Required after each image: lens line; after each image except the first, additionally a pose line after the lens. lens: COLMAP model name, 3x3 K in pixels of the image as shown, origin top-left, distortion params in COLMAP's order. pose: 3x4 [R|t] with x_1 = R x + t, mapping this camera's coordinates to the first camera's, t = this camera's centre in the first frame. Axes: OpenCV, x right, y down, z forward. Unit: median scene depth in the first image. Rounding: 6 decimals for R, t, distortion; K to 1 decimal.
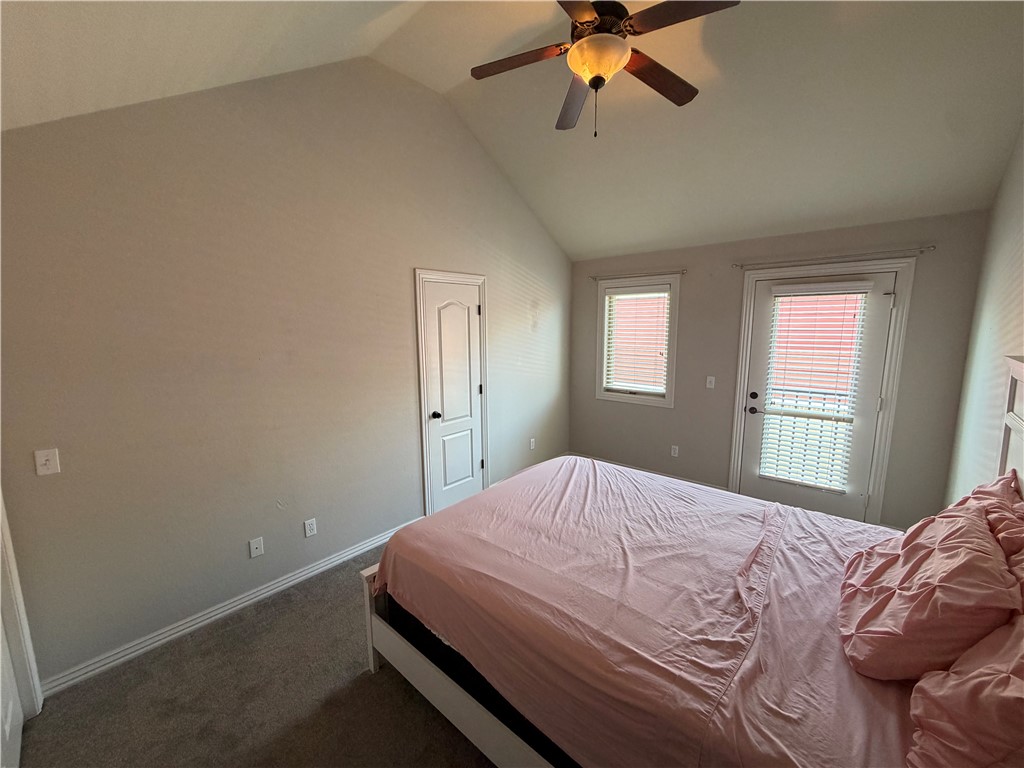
lens RADIAL K [[406.9, 0, 512.2], [0, 406.9, 383.6], [0, 0, 1]] dist [0.000301, 0.000180]
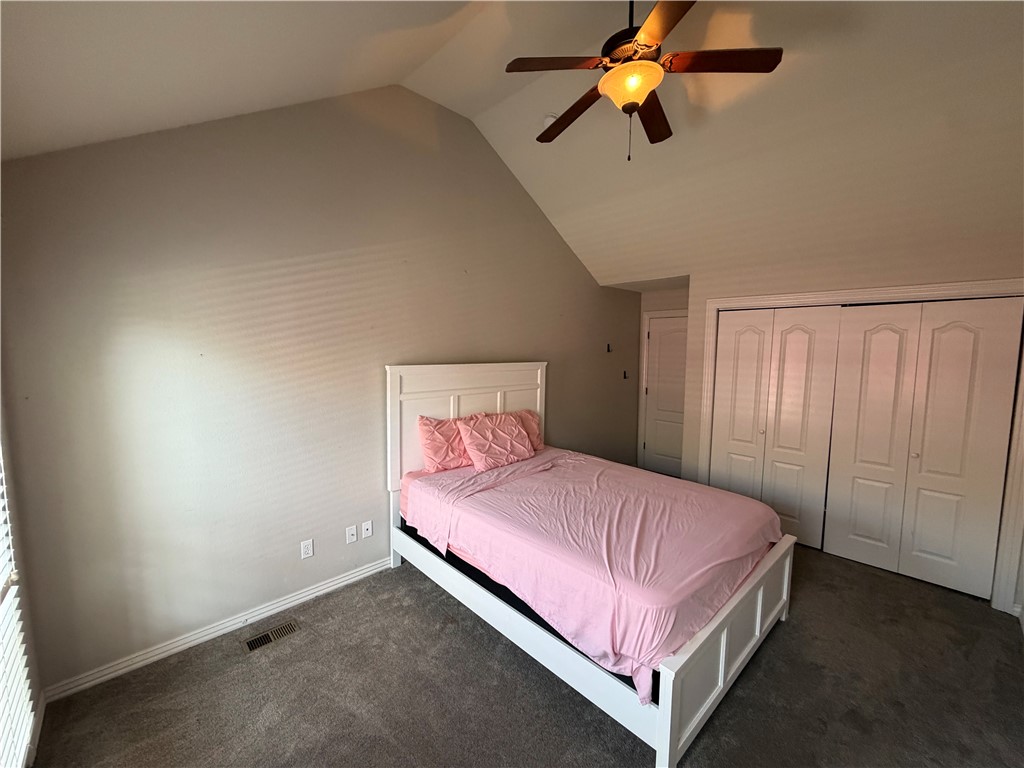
lens RADIAL K [[406.9, 0, 511.6], [0, 406.9, 384.3], [0, 0, 1]] dist [0.000301, 0.000180]
pose [[-0.996332, -0.006765, 0.085306, 0.402731], [0.013119, 0.973012, 0.230383, -0.309215], [-0.084562, 0.230657, -0.969354, 2.114955]]
